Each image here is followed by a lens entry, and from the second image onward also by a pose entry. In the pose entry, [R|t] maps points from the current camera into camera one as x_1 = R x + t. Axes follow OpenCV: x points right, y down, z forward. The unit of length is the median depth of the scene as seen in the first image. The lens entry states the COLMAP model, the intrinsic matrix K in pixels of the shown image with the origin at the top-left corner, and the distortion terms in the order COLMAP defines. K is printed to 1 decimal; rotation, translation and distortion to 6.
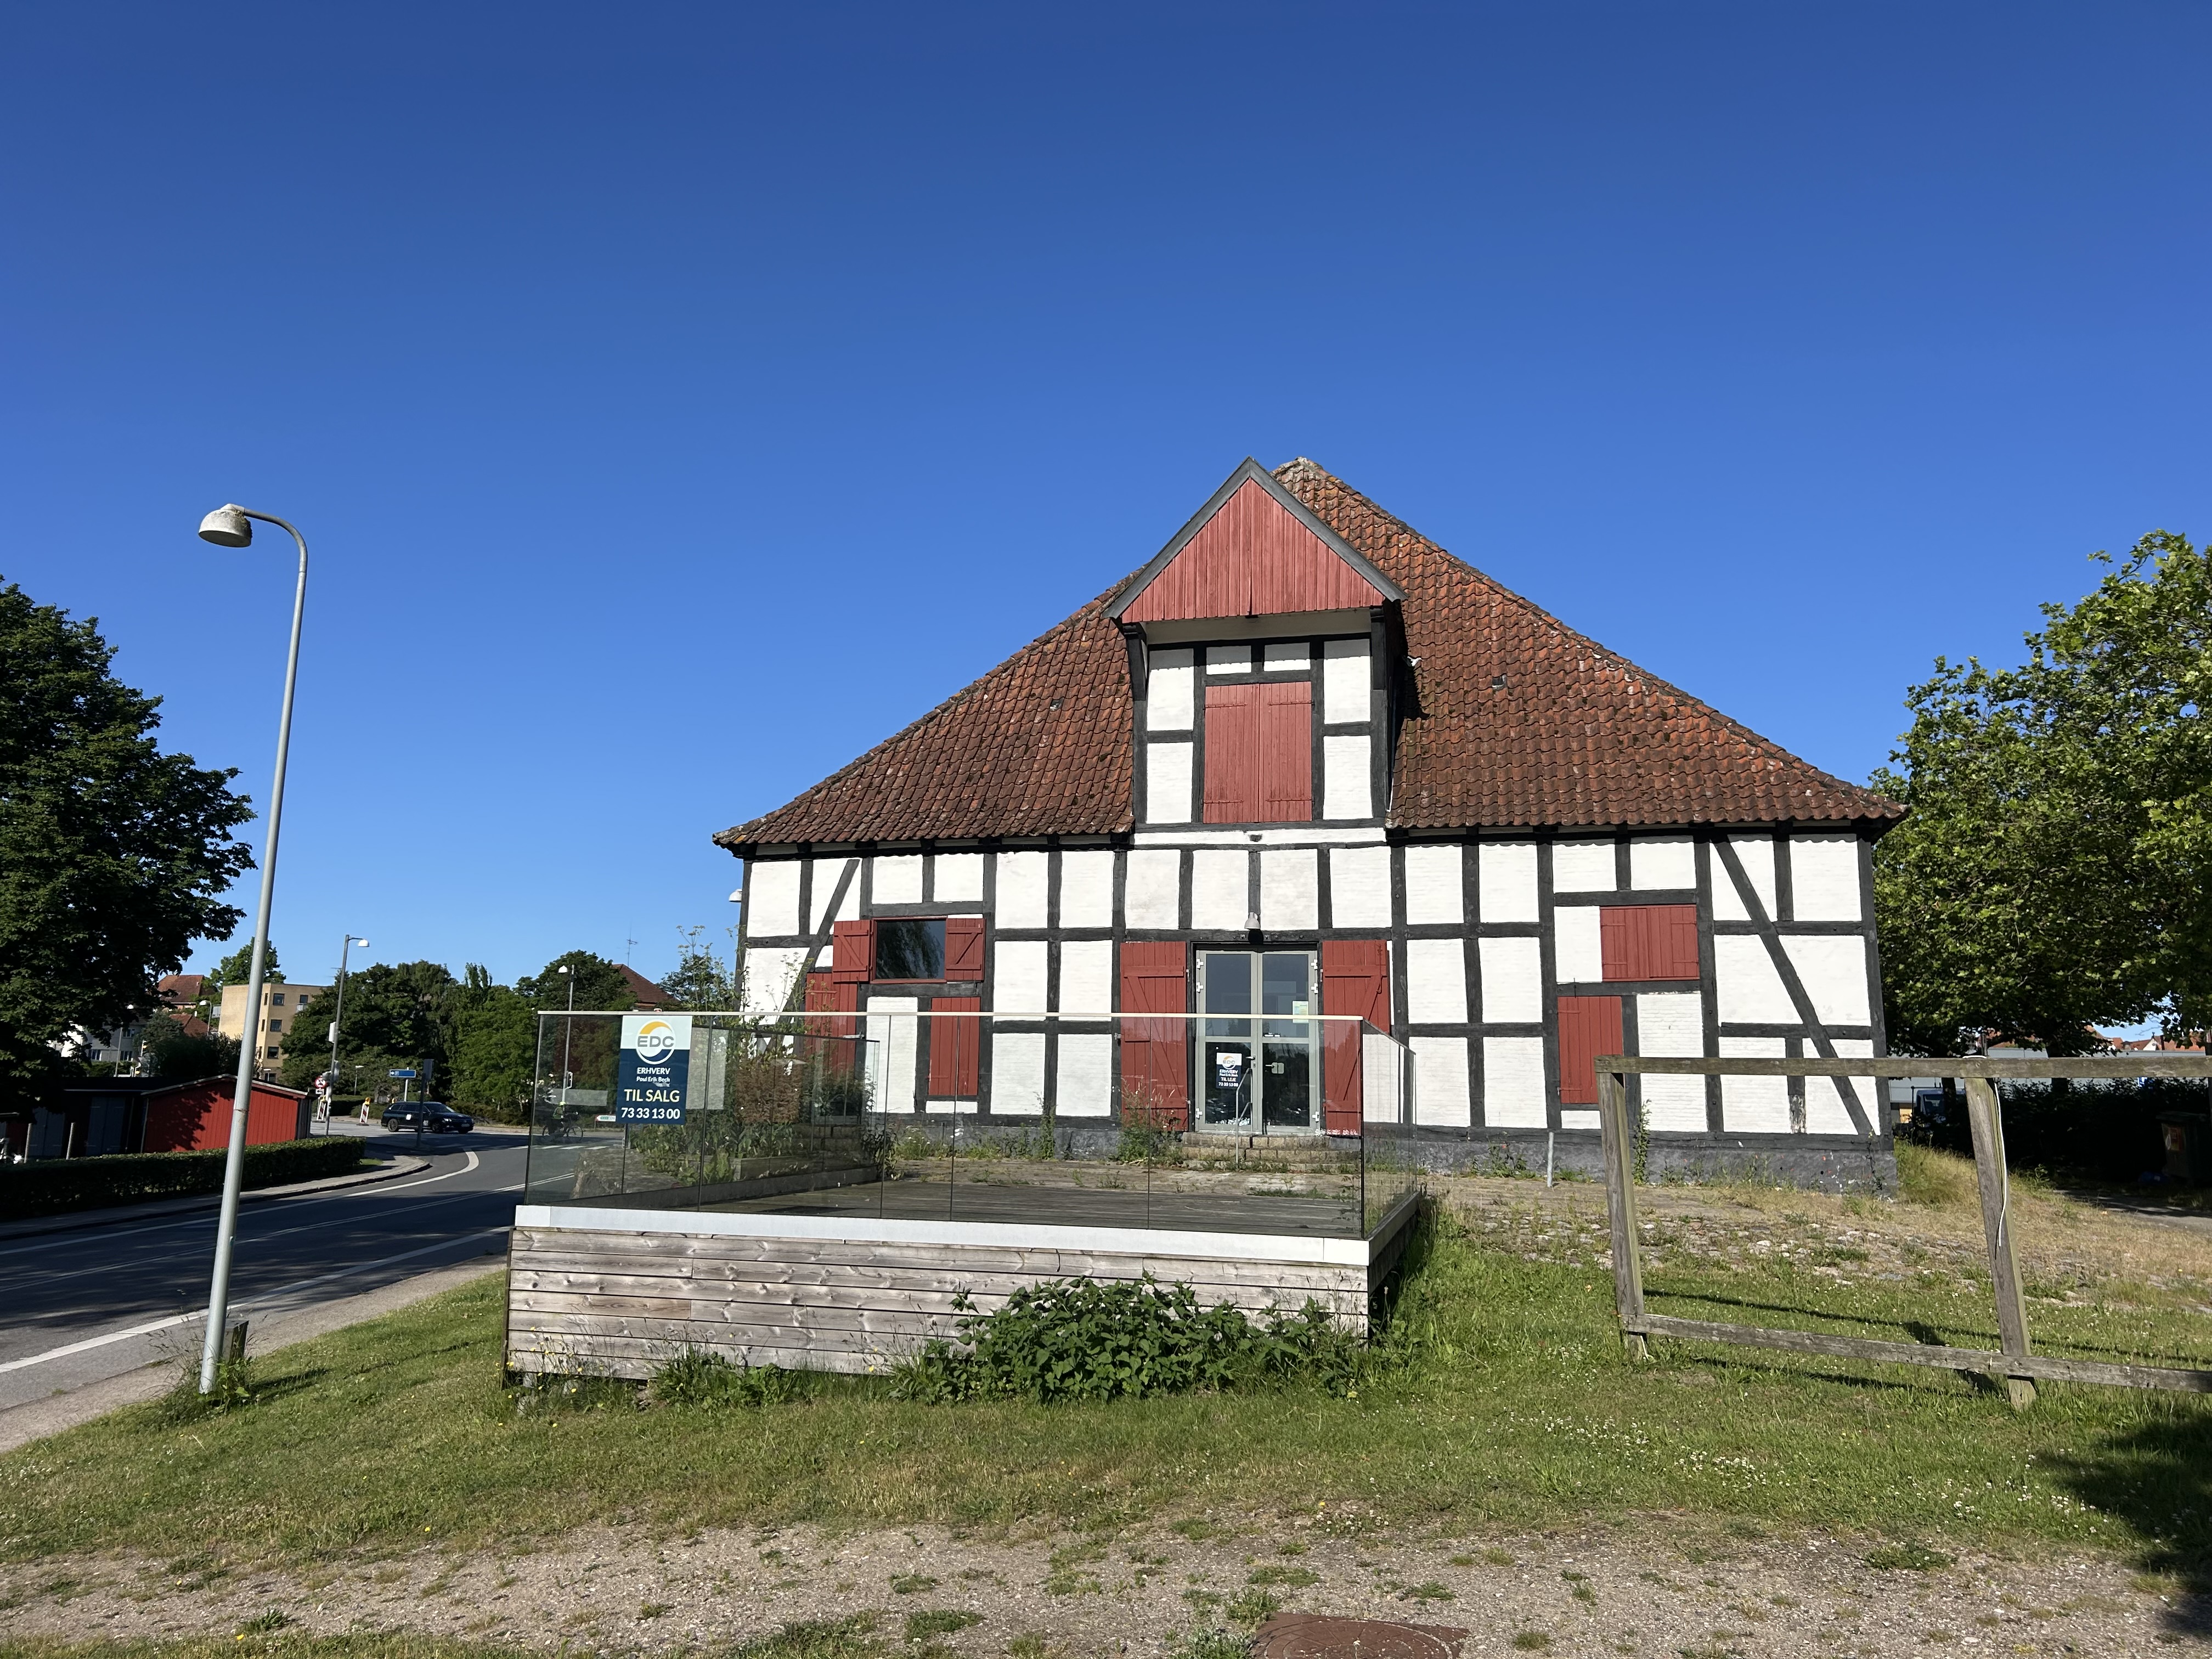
lens RADIAL K [[1713.6, 0, 1098.4], [0, 1713.6, 833.1], [0, 0, 1]] dist [0.020817, -0.007856]
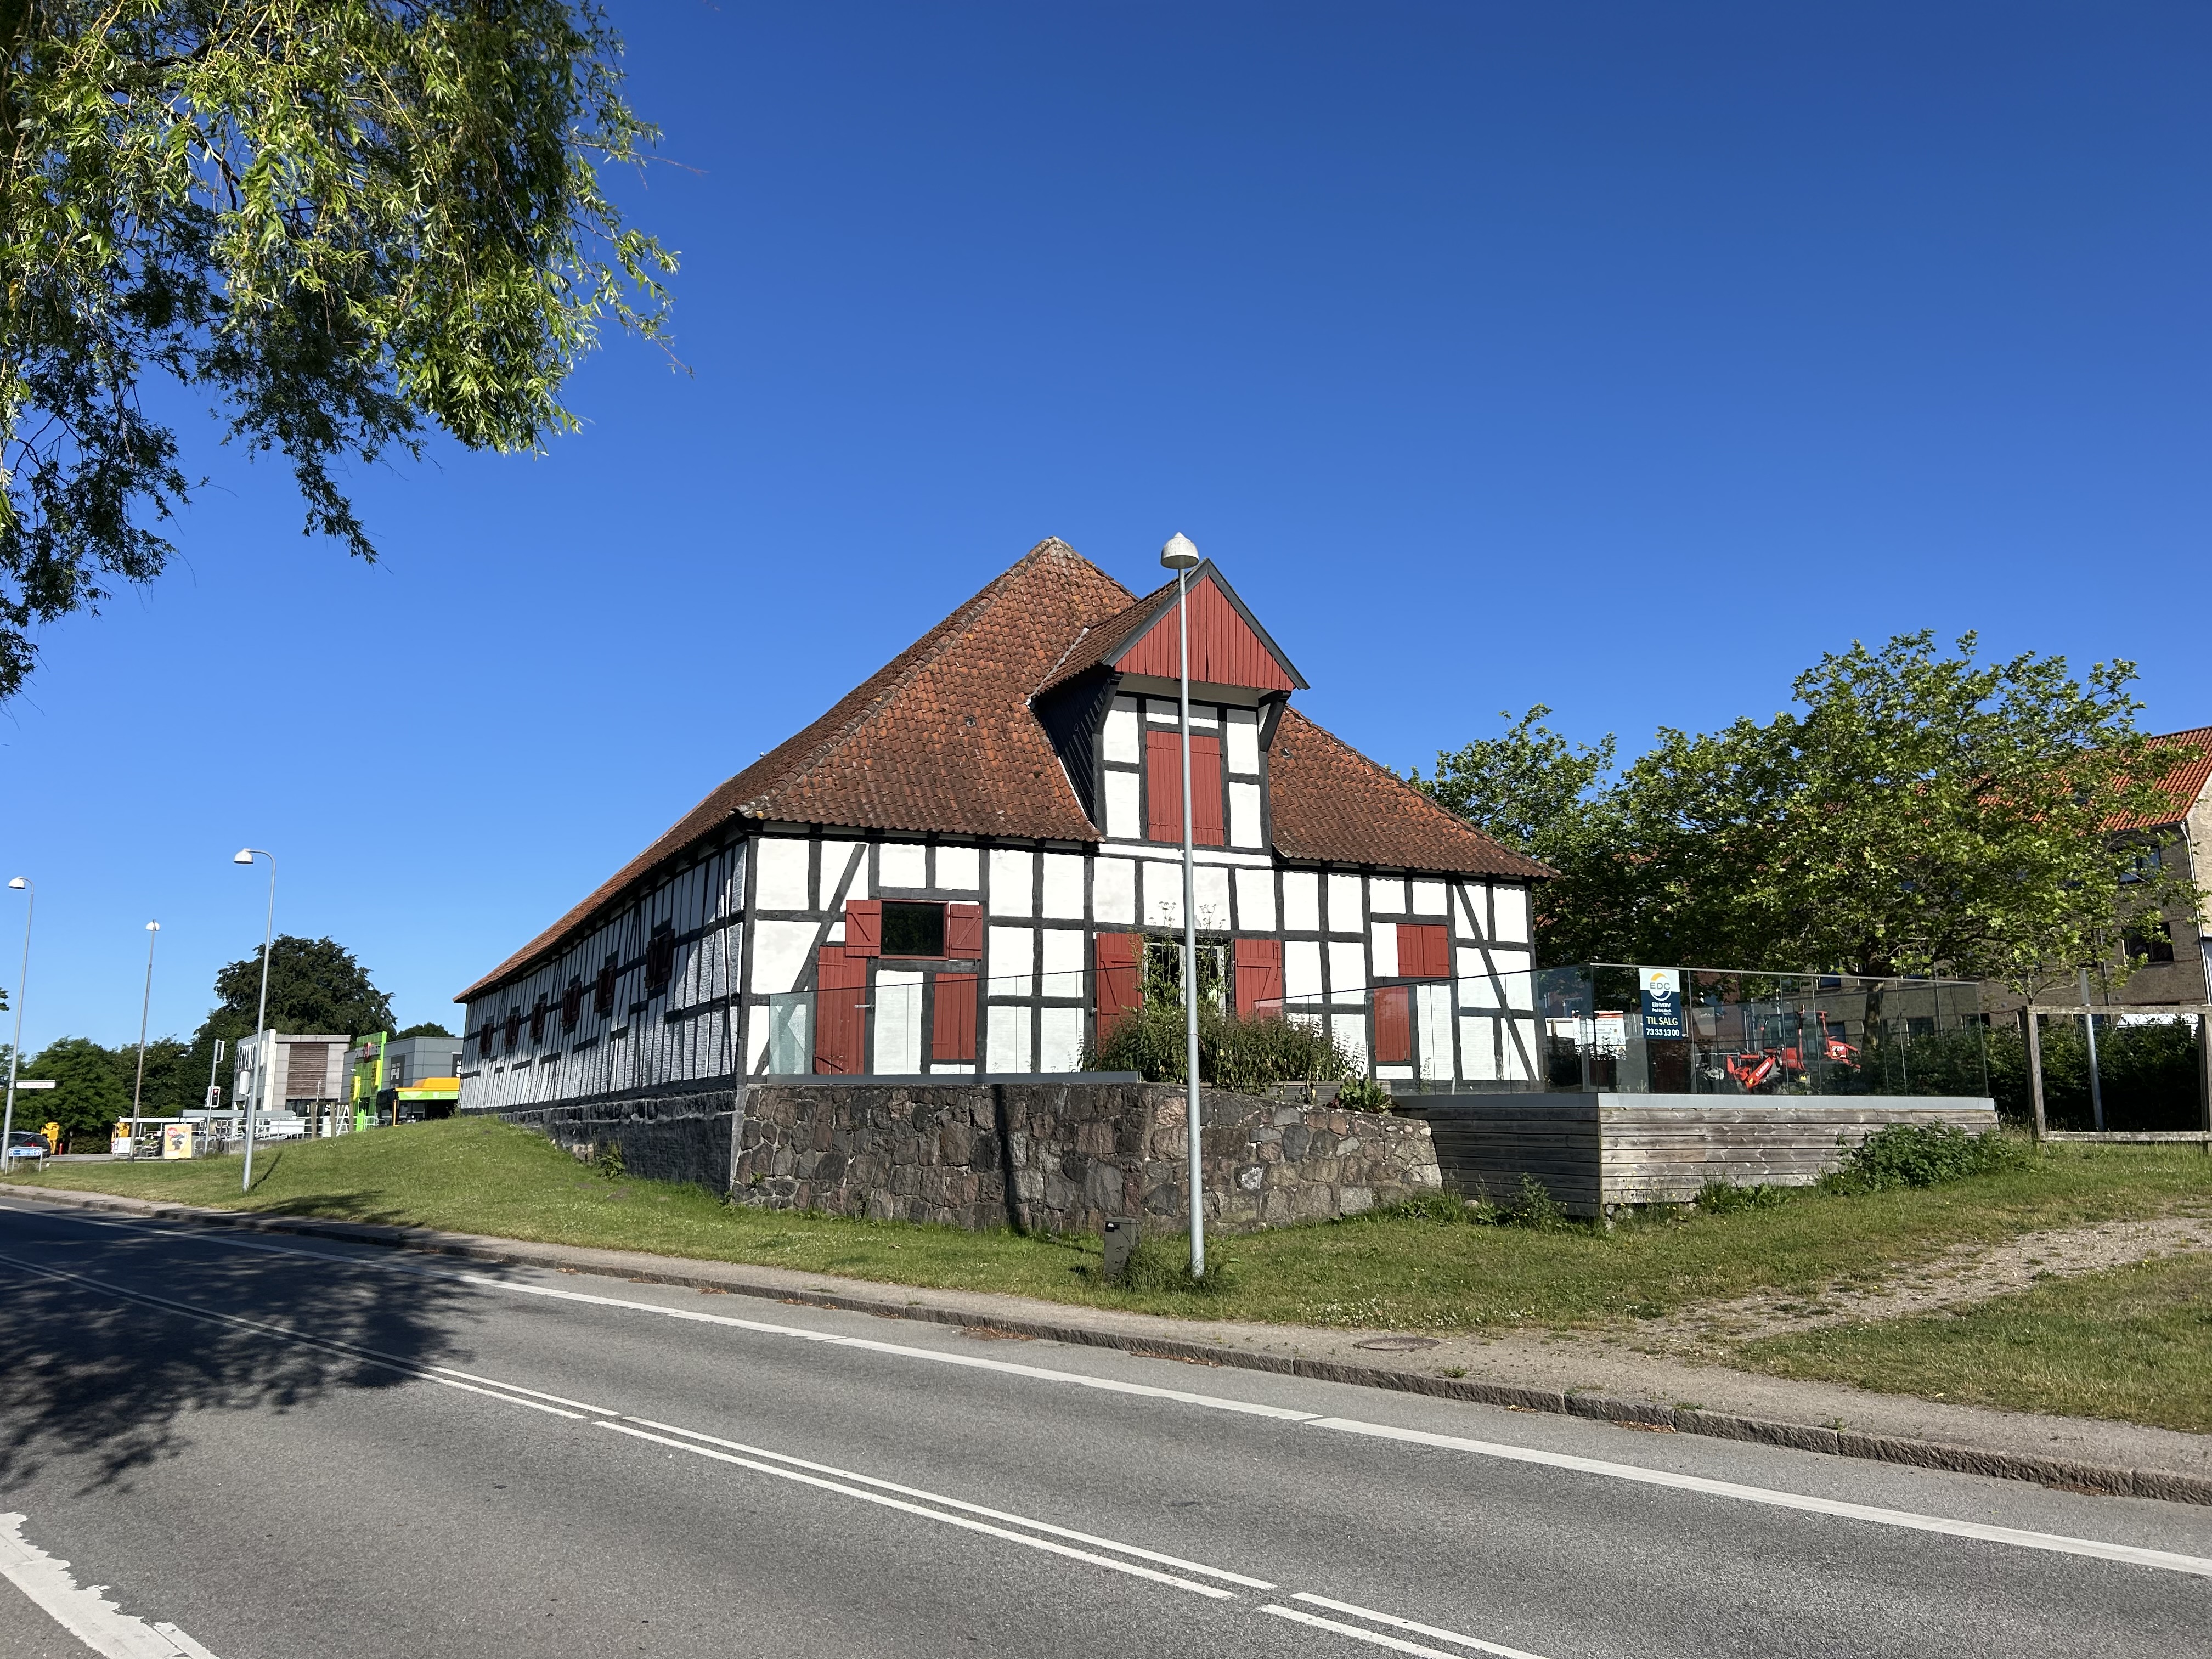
lens RADIAL K [[1713.6, 0, 1093.1], [0, 1713.6, 830.9], [0, 0, 1]] dist [0.020817, -0.007856]
pose [[0.755879, 0.087726, 0.648807, -0.792129], [-0.081295, 0.995889, -0.039945, 0.041265], [-0.649645, -0.022551, 0.759904, 0.079633]]
